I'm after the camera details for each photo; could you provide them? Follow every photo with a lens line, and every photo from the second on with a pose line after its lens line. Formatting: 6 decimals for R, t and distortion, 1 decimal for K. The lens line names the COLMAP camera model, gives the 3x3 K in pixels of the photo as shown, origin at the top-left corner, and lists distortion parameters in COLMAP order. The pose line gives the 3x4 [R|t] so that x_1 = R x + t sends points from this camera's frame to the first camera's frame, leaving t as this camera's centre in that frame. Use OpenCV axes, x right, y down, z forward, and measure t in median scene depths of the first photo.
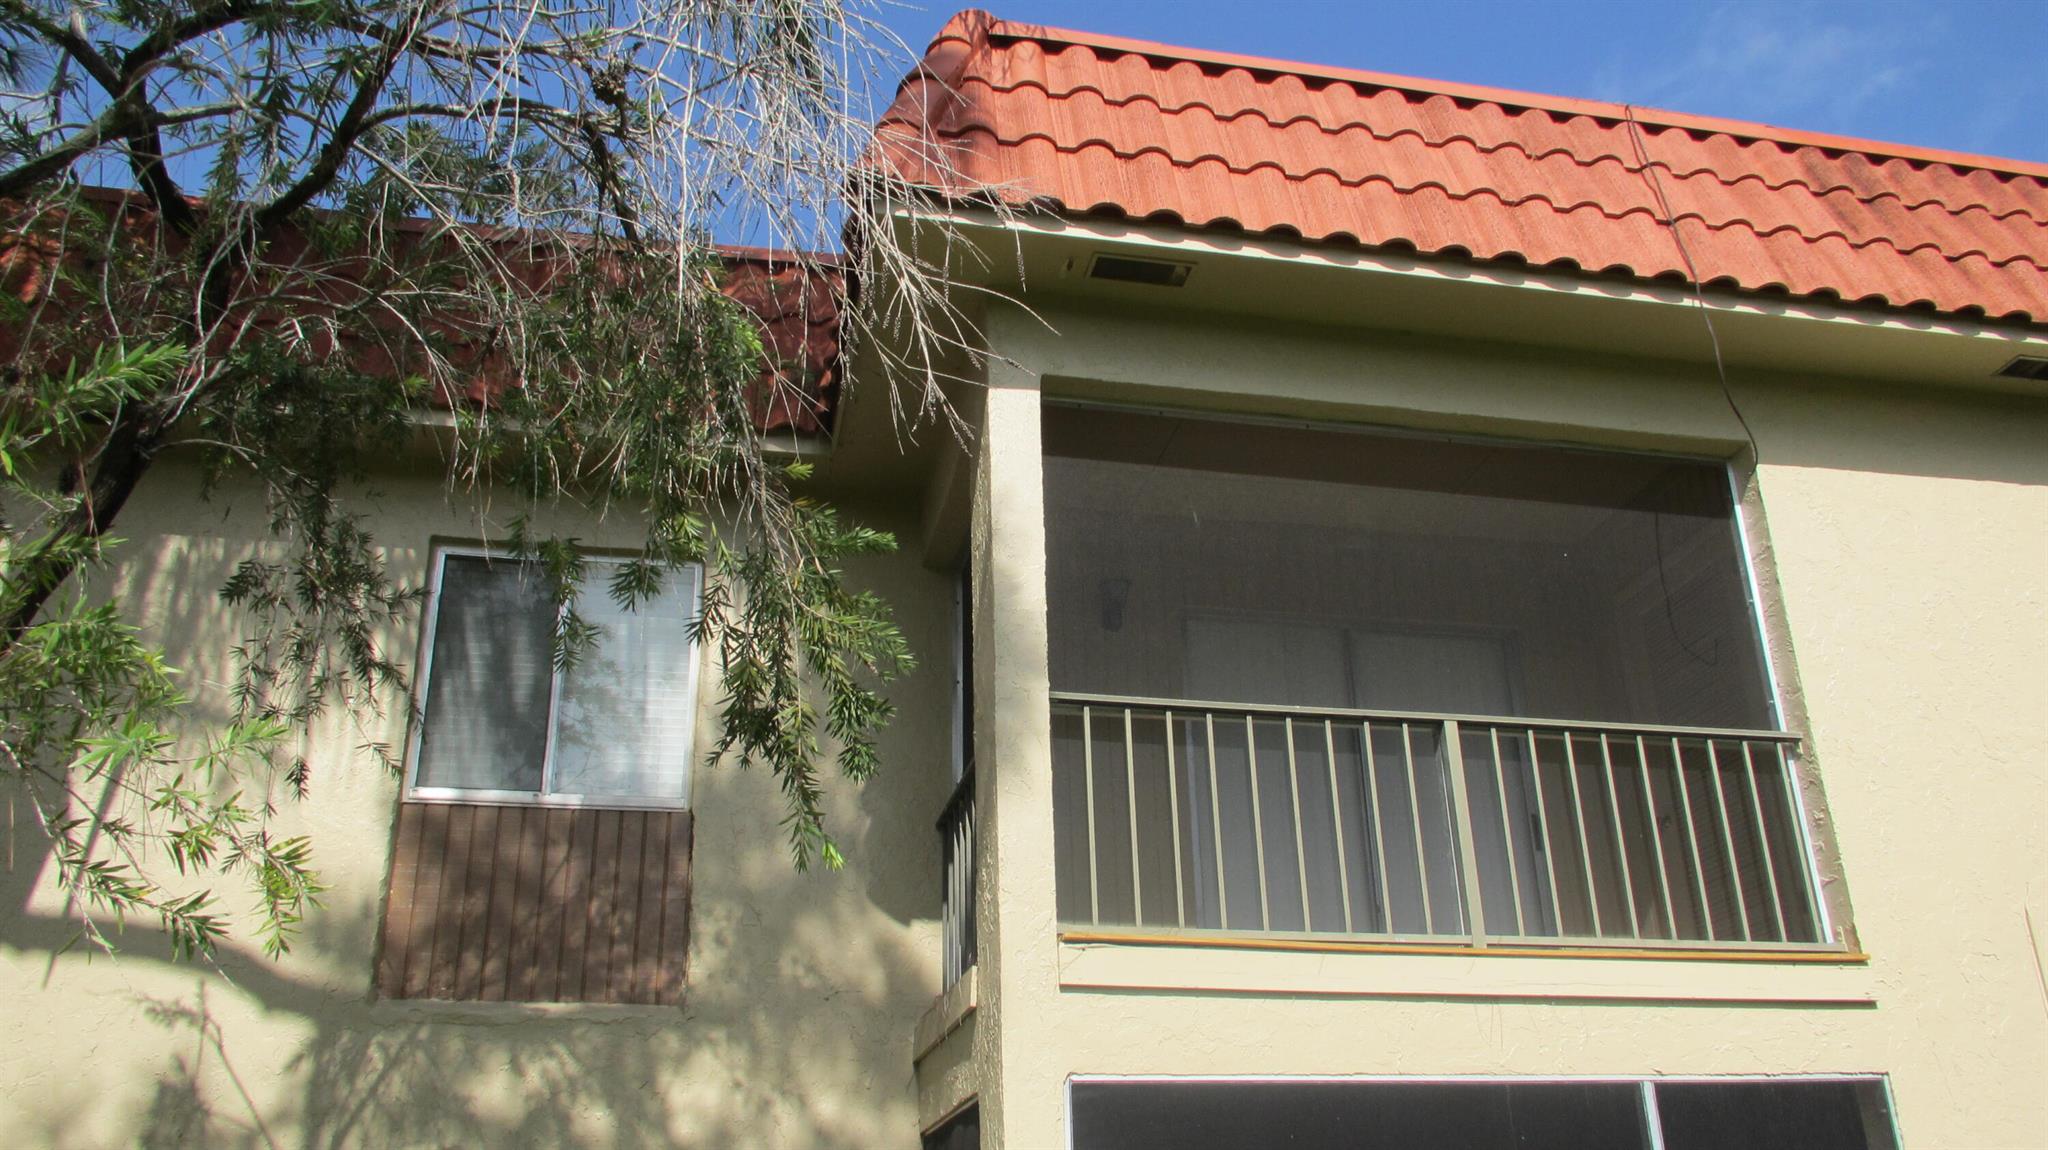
lens RADIAL K [[1695.9, 0, 1023.1], [0, 1695.9, 576.9], [0, 0, 1]] dist [-0.012239, 0.004904]
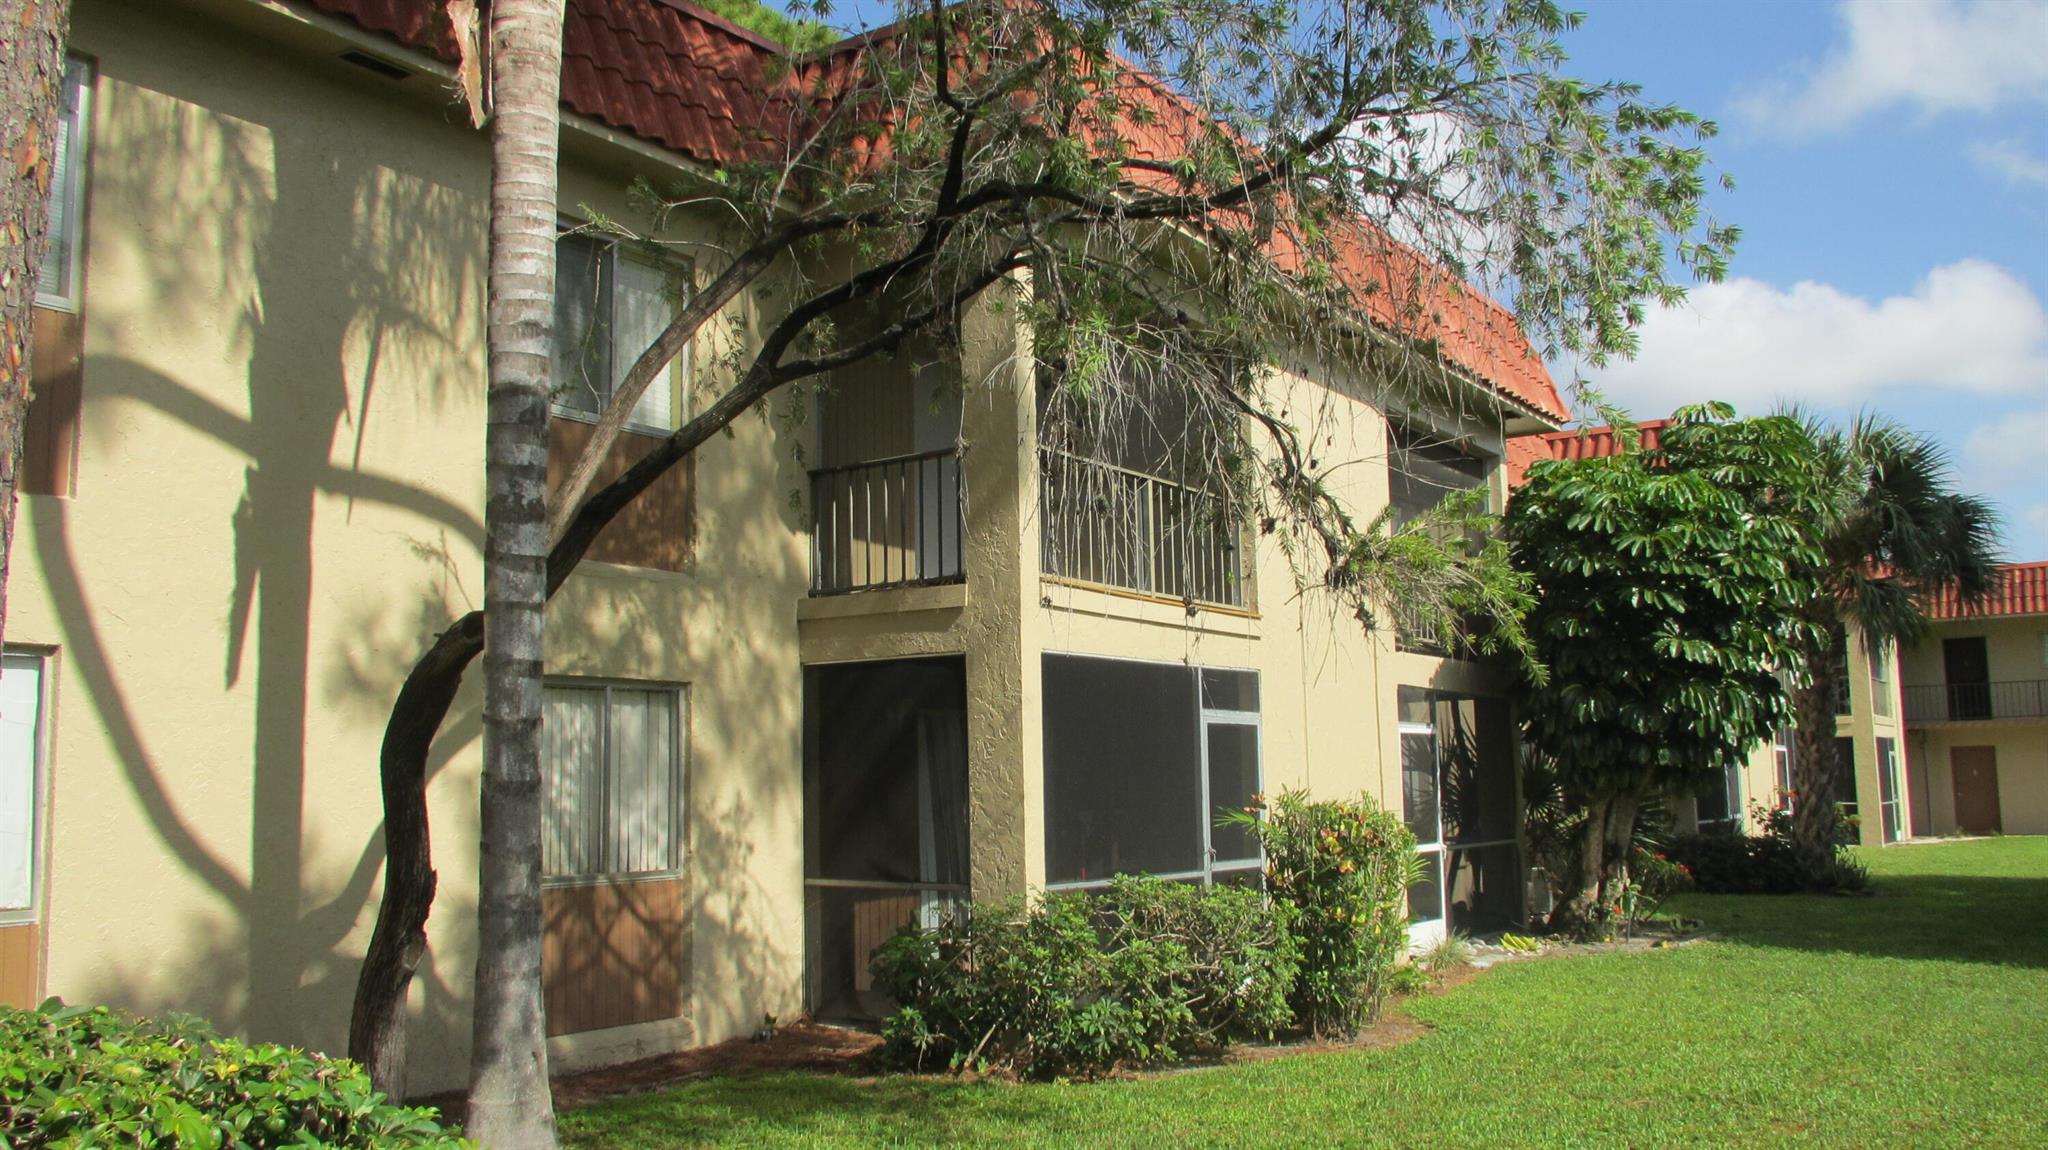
lens RADIAL K [[1695.9, 0, 1023.5], [0, 1695.9, 574.2], [0, 0, 1]] dist [-0.012239, 0.004904]
pose [[0.728318, 0.094631, 0.678673, -1.035455], [-0.279362, 0.945378, 0.167978, -0.086091], [-0.625707, -0.311937, 0.714973, -0.276717]]
